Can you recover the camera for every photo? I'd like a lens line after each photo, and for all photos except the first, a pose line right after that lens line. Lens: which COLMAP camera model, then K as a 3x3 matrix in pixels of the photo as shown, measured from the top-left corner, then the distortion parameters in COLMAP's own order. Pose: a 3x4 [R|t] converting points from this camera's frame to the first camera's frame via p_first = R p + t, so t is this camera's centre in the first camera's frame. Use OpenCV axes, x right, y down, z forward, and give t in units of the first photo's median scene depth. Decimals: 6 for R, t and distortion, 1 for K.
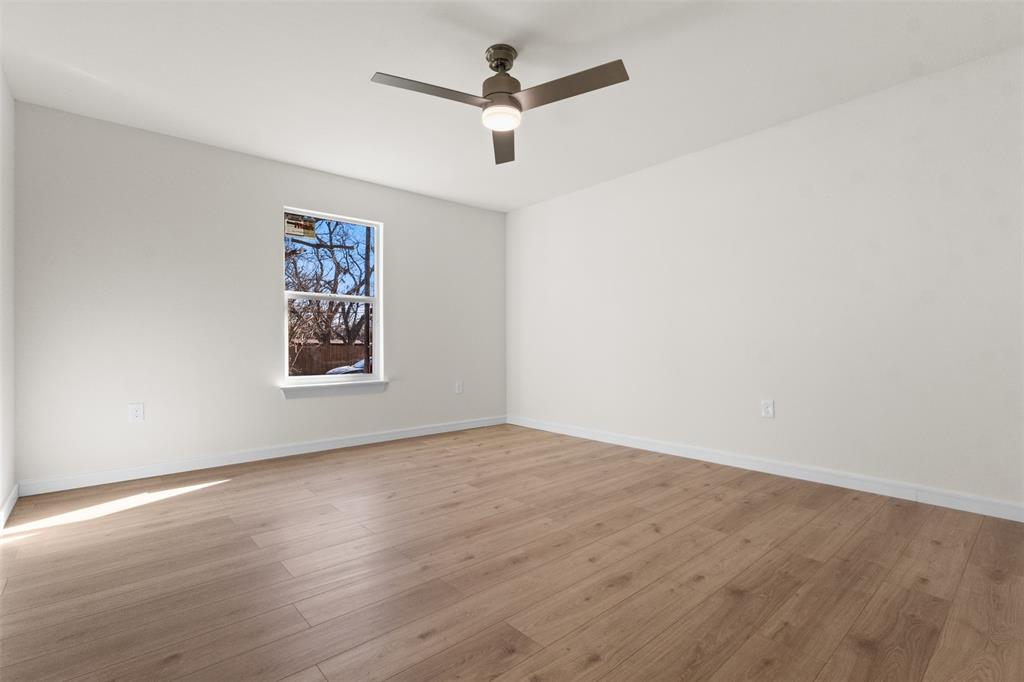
lens RADIAL K [[473.7, 0, 509.0], [0, 473.7, 340.7], [0, 0, 1]] dist [0.003495, 0.000221]
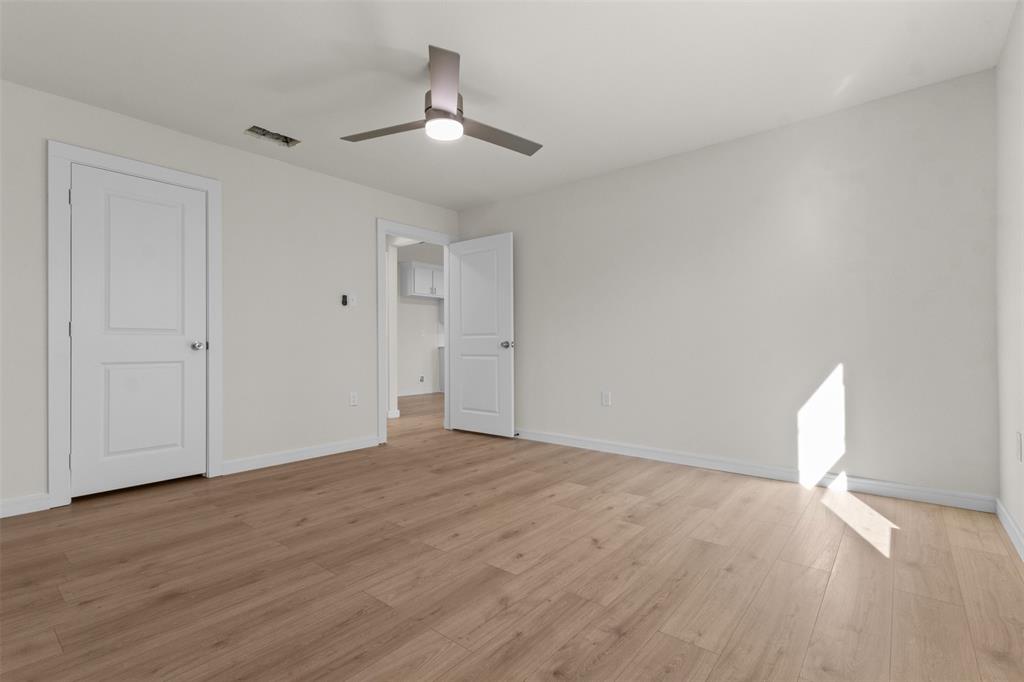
lens RADIAL K [[473.7, 0, 509.0], [0, 473.7, 340.7], [0, 0, 1]] dist [0.003495, 0.000221]
pose [[-0.987698, 0.007850, -0.156177, 0.011159], [0.010663, 0.999795, -0.017187, 0.010719], [0.156010, -0.018641, -0.987580, 1.875384]]
